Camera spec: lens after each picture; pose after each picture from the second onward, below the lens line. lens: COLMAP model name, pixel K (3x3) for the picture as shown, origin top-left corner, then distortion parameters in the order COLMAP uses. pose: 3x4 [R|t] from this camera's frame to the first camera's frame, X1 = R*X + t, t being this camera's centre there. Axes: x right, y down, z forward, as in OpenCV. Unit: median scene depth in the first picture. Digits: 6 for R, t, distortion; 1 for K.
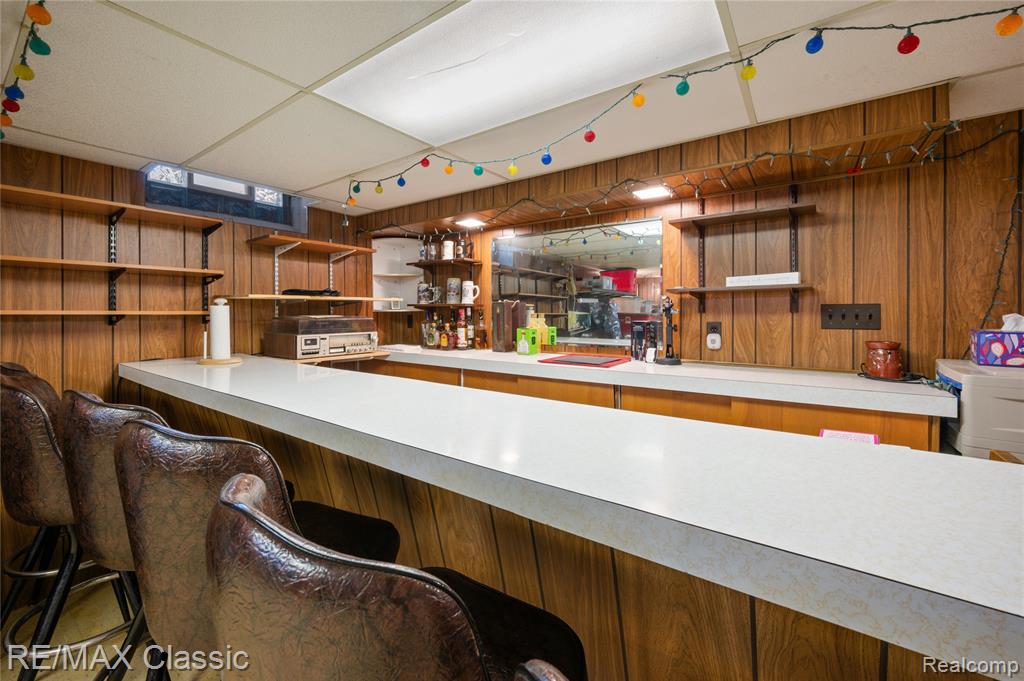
lens RADIAL K [[412.8, 0, 511.6], [0, 412.8, 330.6], [0, 0, 1]] dist [-0.000173, 0.000106]
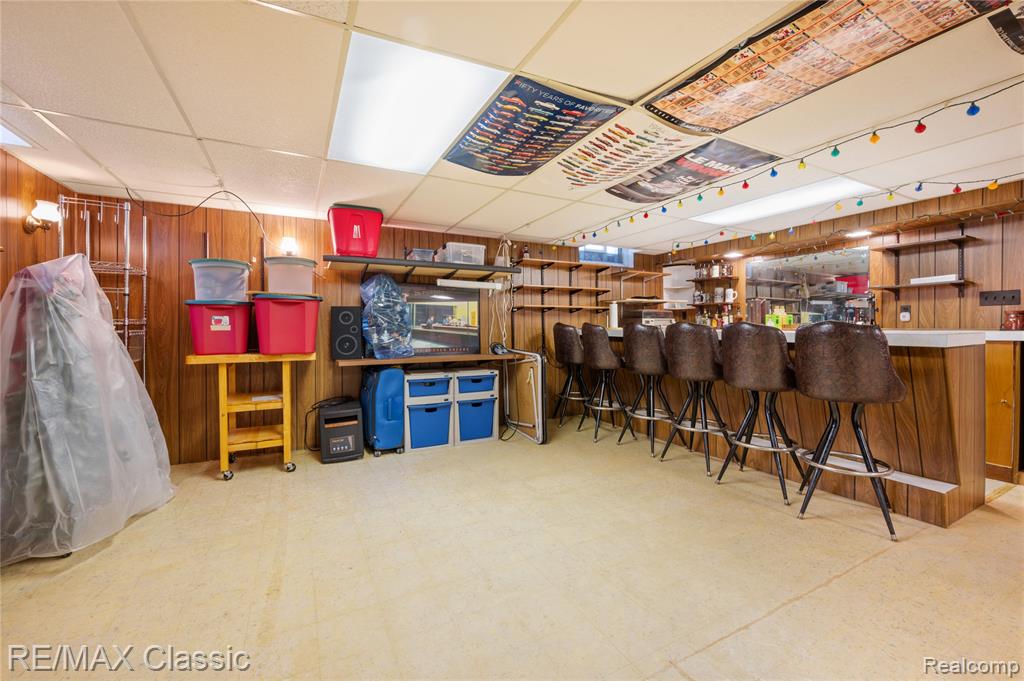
lens RADIAL K [[412.8, 0, 511.6], [0, 412.8, 330.6], [0, 0, 1]] dist [-0.000173, 0.000106]
pose [[0.889942, 0.001918, -0.456070, -0.156123], [-0.017928, 0.999365, -0.030781, 0.142975], [0.455721, 0.035570, 0.889412, -1.087853]]
